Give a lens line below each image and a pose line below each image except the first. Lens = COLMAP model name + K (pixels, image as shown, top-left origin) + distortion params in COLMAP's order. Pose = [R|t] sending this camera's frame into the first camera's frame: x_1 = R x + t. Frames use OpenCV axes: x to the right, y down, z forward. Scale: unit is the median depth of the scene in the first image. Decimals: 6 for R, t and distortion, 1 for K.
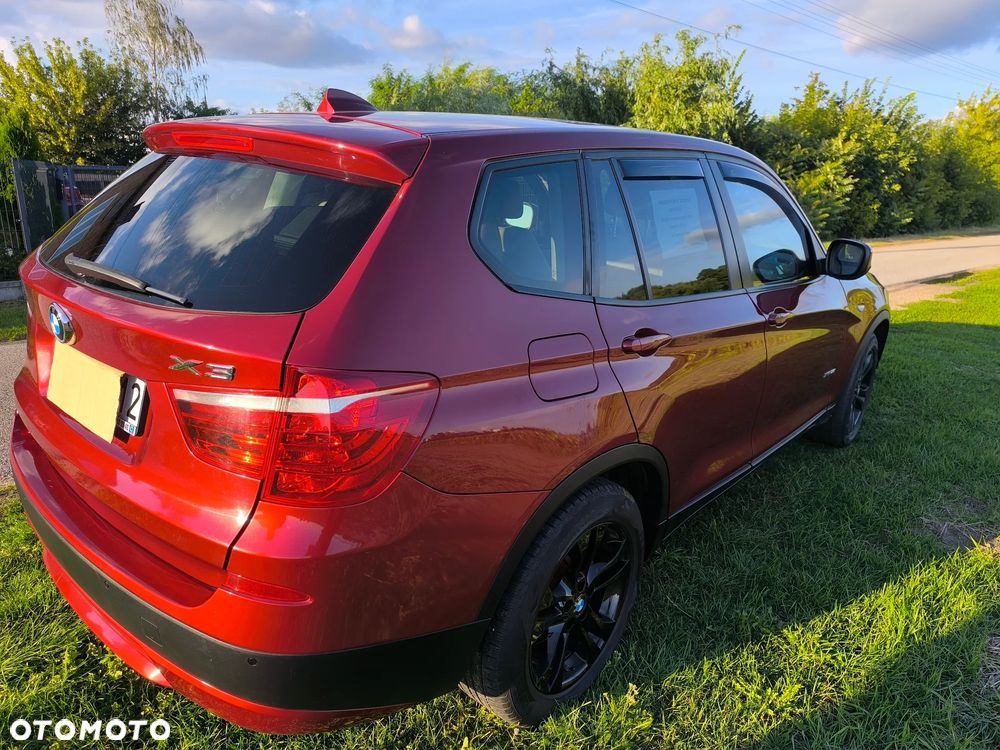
lens RADIAL K [[682.8, 0, 502.5], [0, 682.8, 373.9], [0, 0, 1]] dist [0.035017, -0.031322]
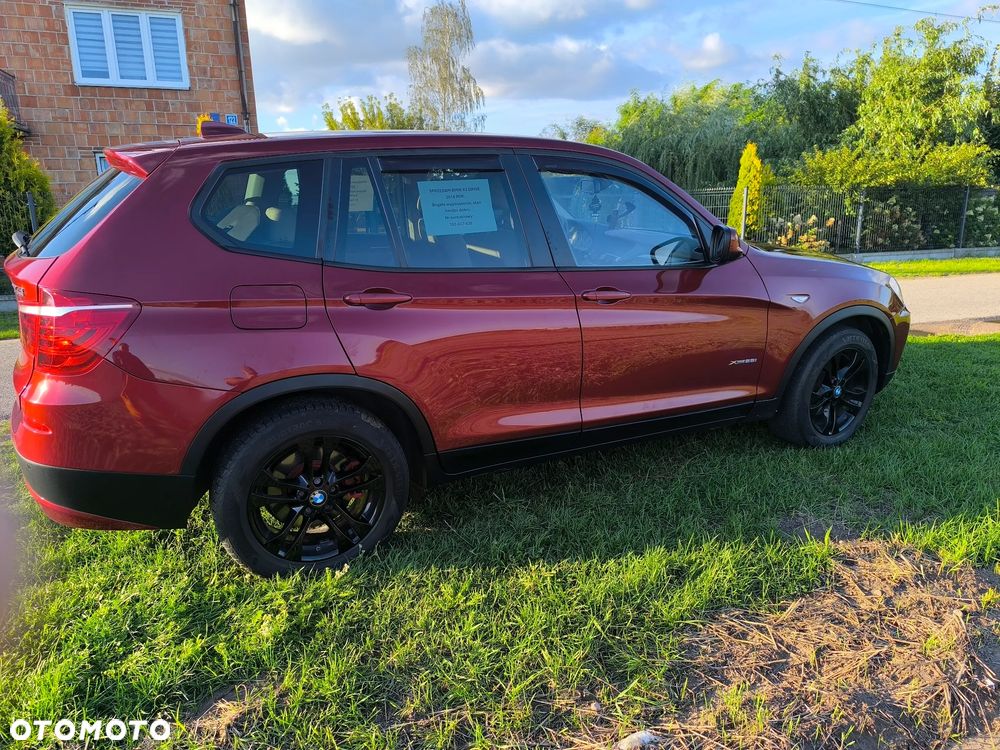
lens RADIAL K [[682.8, 0, 502.5], [0, 682.8, 373.9], [0, 0, 1]] dist [0.035017, -0.031322]
pose [[0.923800, 0.057741, -0.378497, 0.108904], [-0.070070, 0.997364, -0.018869, 0.012126], [0.376410, 0.043952, 0.925410, -0.009813]]
